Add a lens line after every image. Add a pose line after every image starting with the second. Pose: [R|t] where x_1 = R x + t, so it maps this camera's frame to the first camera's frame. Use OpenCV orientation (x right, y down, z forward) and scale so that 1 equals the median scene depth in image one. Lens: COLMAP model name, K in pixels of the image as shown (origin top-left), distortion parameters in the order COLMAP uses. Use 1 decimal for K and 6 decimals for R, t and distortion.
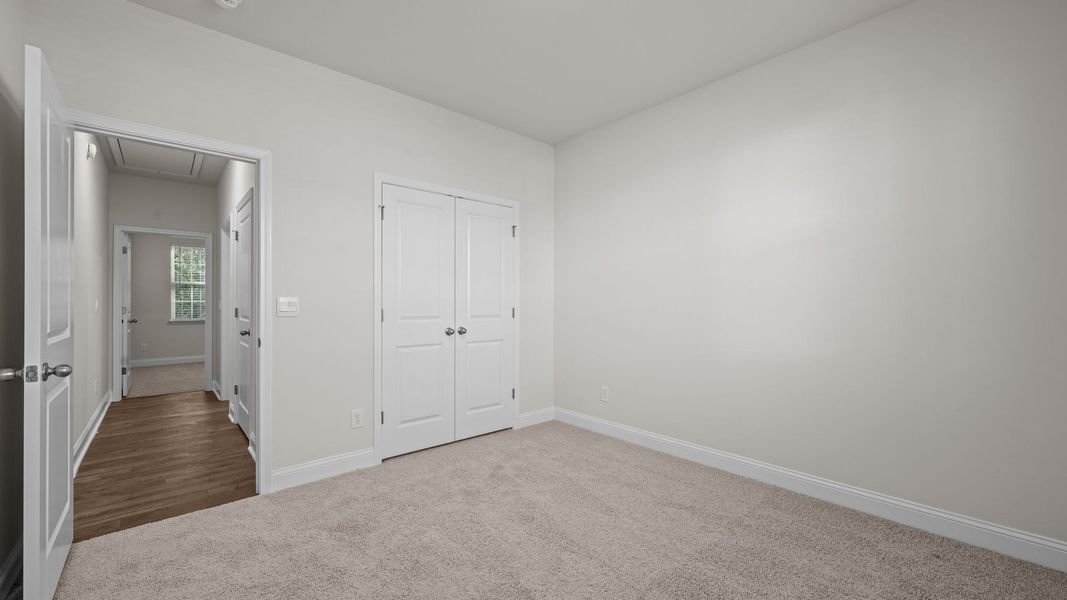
lens RADIAL K [[423.3, 0, 530.2], [0, 423.3, 300.4], [0, 0, 1]] dist [-0.001452, 0.001268]
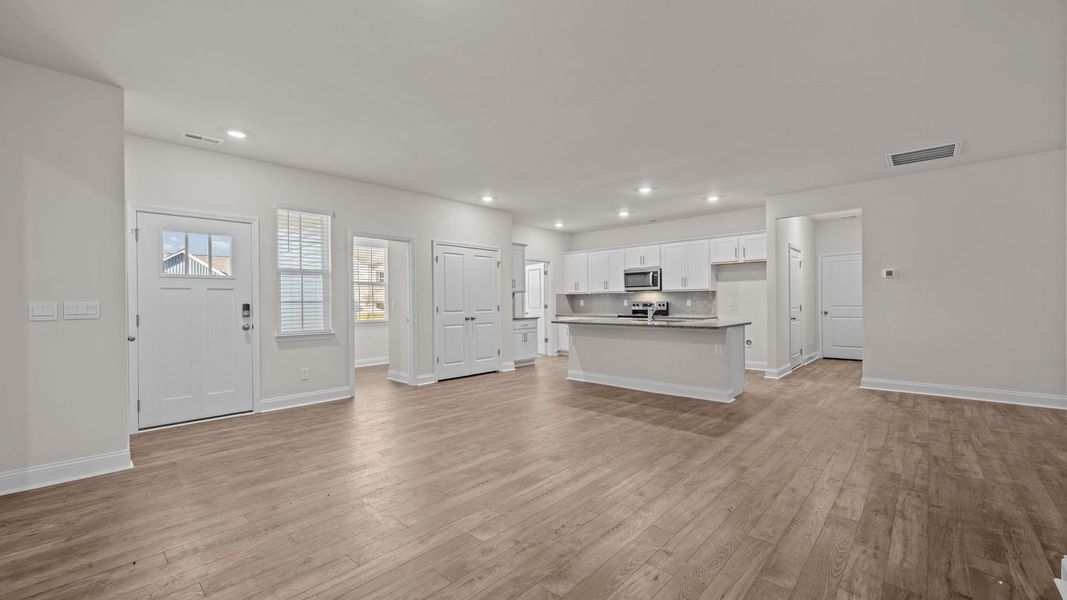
lens RADIAL K [[423.3, 0, 535.0], [0, 423.3, 301.9], [0, 0, 1]] dist [-0.001452, 0.001268]
pose [[0.995540, -0.005897, 0.094154, -0.069337], [0.006001, 0.999982, -0.000829, 0.001444], [-0.094147, 0.001391, 0.995557, -1.064952]]
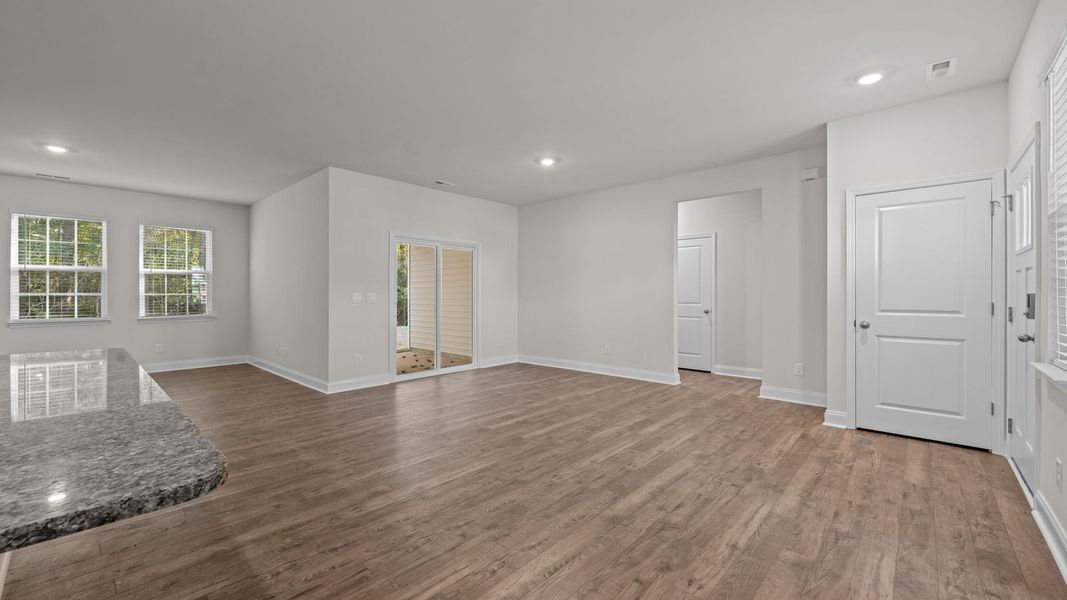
lens RADIAL K [[423.3, 0, 533.7], [0, 423.3, 295.6], [0, 0, 1]] dist [-0.001452, 0.001268]
pose [[-0.994622, 0.003467, -0.103509, 0.053444], [0.003143, 0.999990, 0.003291, -0.001251], [0.103519, 0.002948, -0.994623, 1.146808]]
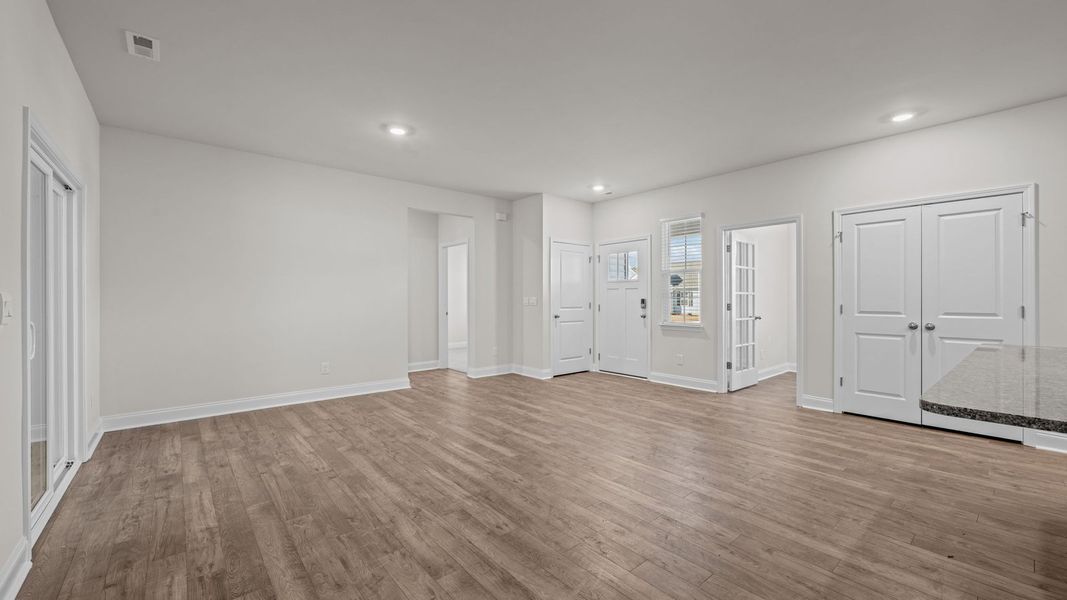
lens RADIAL K [[423.3, 0, 531.3], [0, 423.3, 298.3], [0, 0, 1]] dist [-0.001452, 0.001268]
pose [[-0.023344, 0.000475, -0.999727, 1.080855], [-0.000545, 1.000000, 0.000488, -0.002000], [0.999727, 0.000556, -0.023343, -0.000839]]
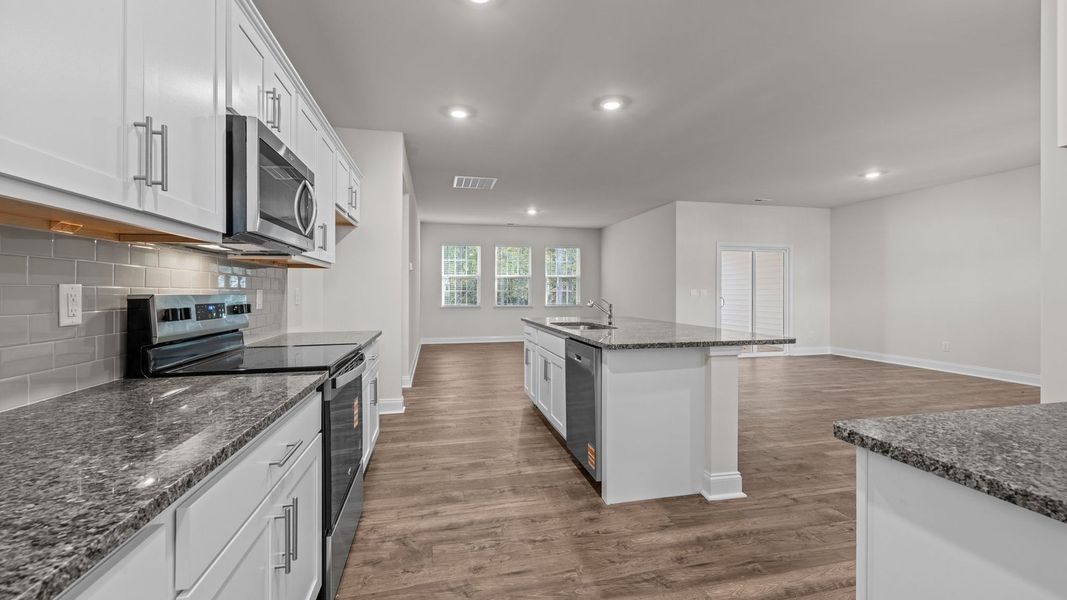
lens RADIAL K [[423.3, 0, 534.8], [0, 423.3, 292.9], [0, 0, 1]] dist [-0.001452, 0.001268]
pose [[-0.878888, 0.003234, 0.477017, 0.245773], [0.004535, 0.999988, 0.001575, 0.000801], [-0.477006, 0.003547, -0.878893, 1.860749]]
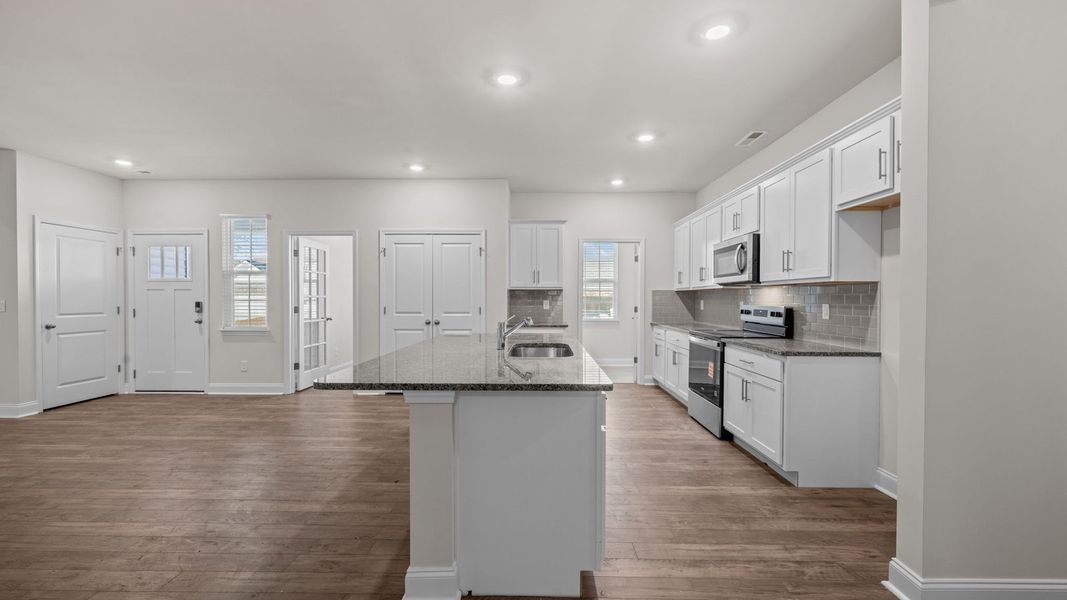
lens RADIAL K [[423.3, 0, 535.1], [0, 423.3, 301.8], [0, 0, 1]] dist [-0.001452, 0.001268]
pose [[0.736804, 0.009799, -0.676035, 1.281377], [-0.004001, 0.999941, 0.010133, -0.021337], [0.676095, -0.004761, 0.736800, 0.132404]]
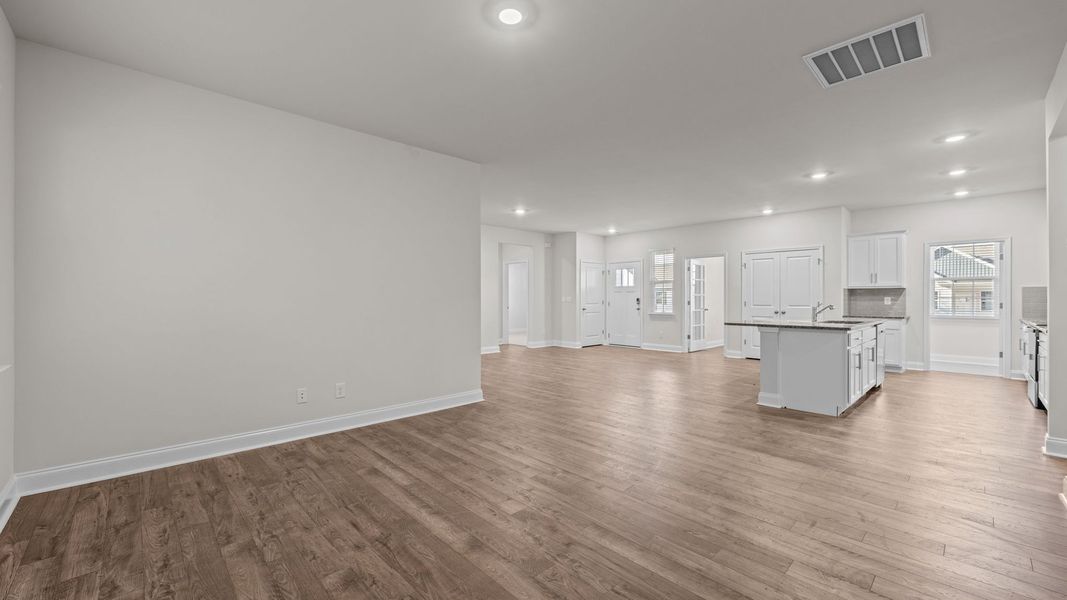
lens RADIAL K [[423.3, 0, 533.1], [0, 423.3, 297.8], [0, 0, 1]] dist [-0.001452, 0.001268]
pose [[0.036893, 0.002533, -0.999316, 2.265351], [-0.001284, 0.999996, 0.002487, -0.008524], [0.999318, 0.001192, 0.036897, -0.437818]]
